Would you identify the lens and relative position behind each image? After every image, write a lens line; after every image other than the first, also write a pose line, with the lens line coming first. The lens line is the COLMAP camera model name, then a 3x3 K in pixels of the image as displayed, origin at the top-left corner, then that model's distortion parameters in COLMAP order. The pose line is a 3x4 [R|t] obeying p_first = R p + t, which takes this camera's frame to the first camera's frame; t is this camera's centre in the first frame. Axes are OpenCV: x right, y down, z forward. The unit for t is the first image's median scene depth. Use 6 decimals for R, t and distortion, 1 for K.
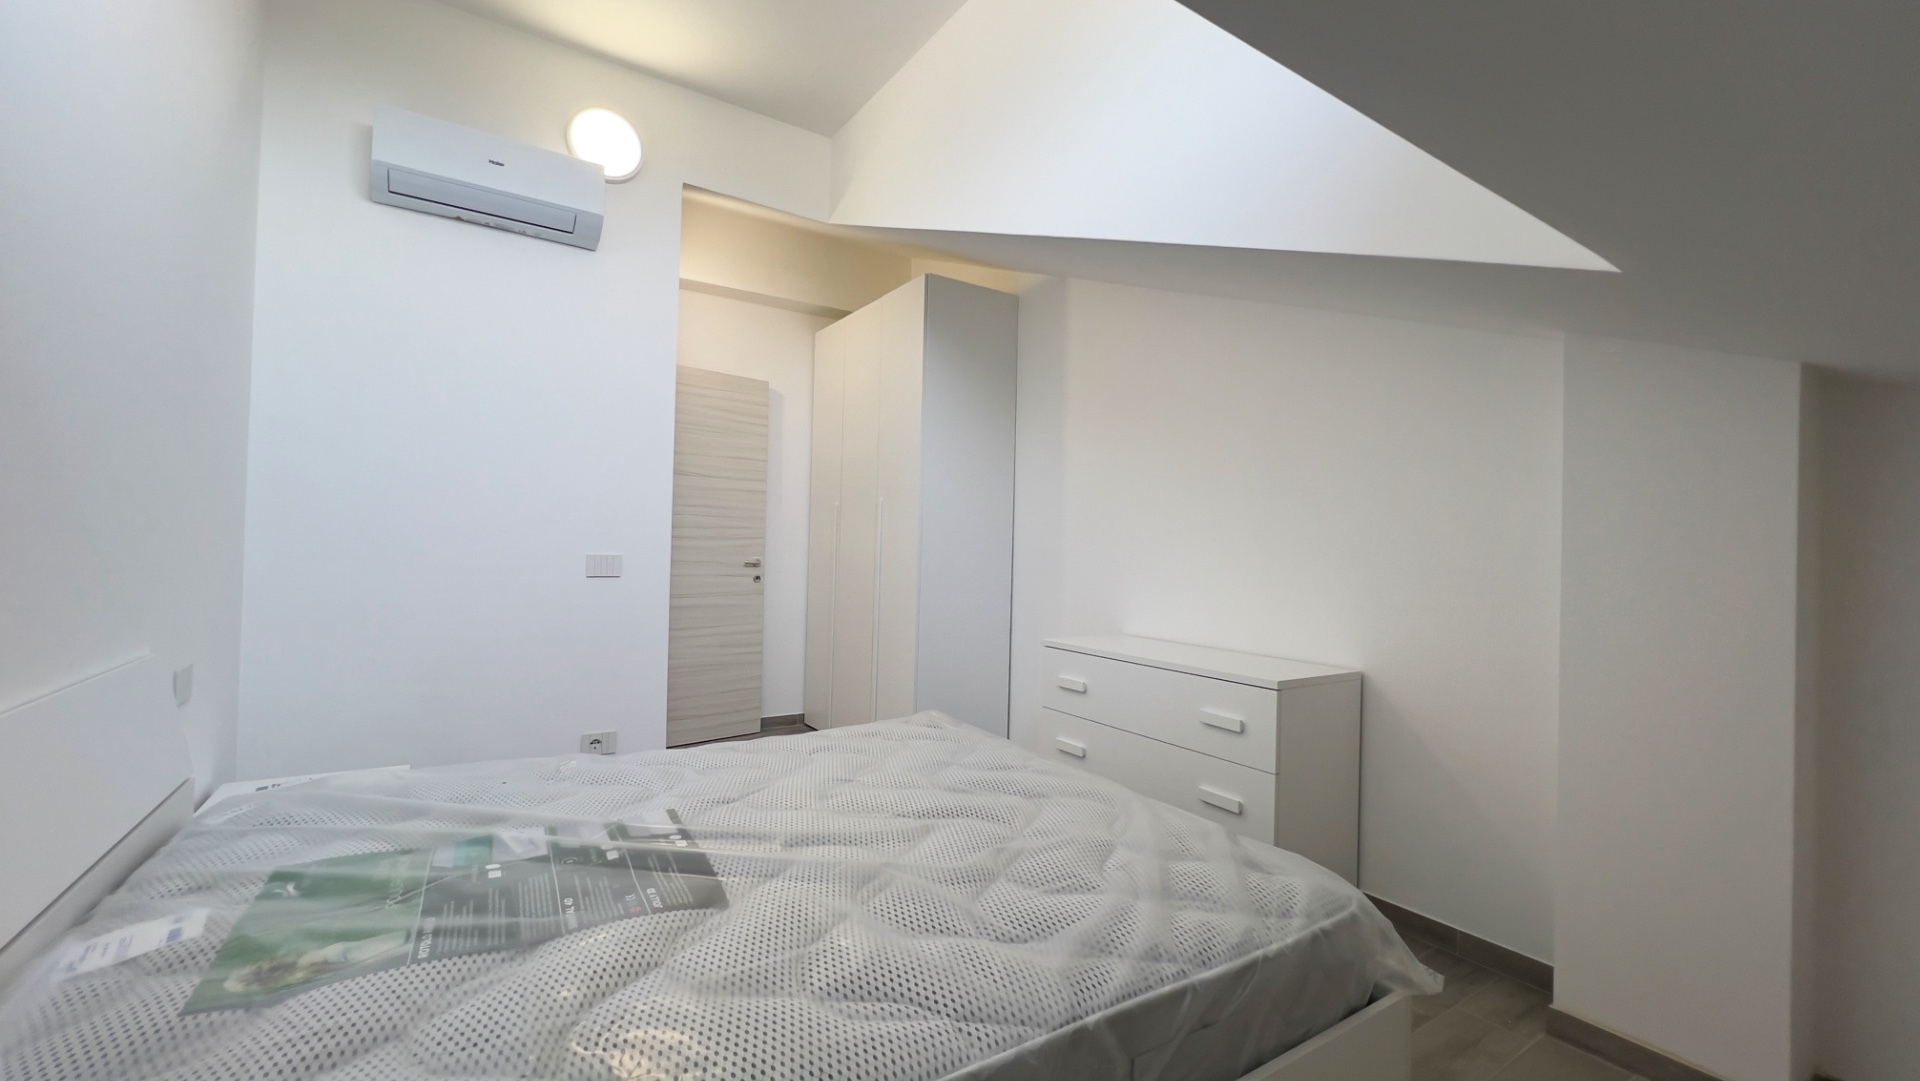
lens RADIAL K [[770.4, 0, 954.5], [0, 770.4, 538.4], [0, 0, 1]] dist [-0.001889, -0.000069]
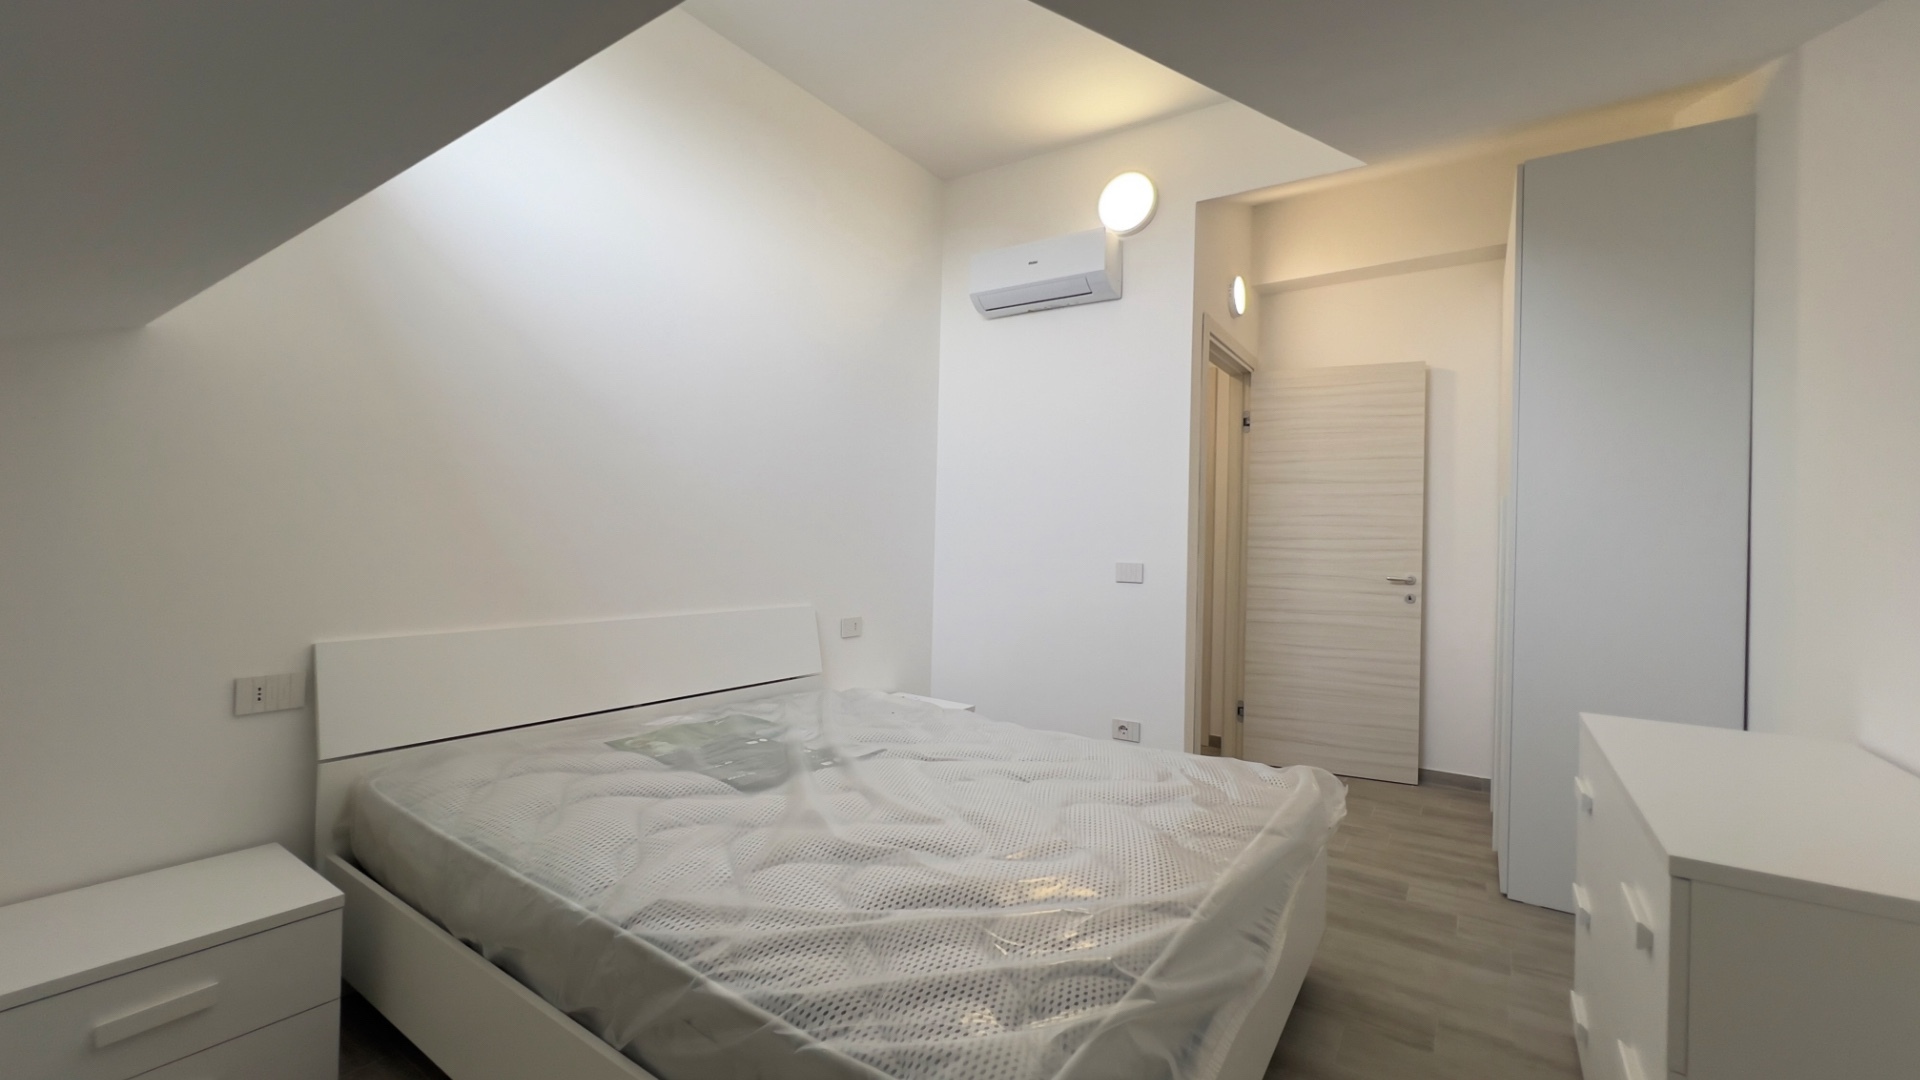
lens RADIAL K [[770.4, 0, 954.5], [0, 770.4, 537.9], [0, 0, 1]] dist [-0.001889, -0.000069]
pose [[0.379694, -0.019909, -0.924898, 0.494640], [-0.005815, 0.999697, -0.023906, 0.013381], [0.925094, 0.014455, 0.379463, 0.337171]]
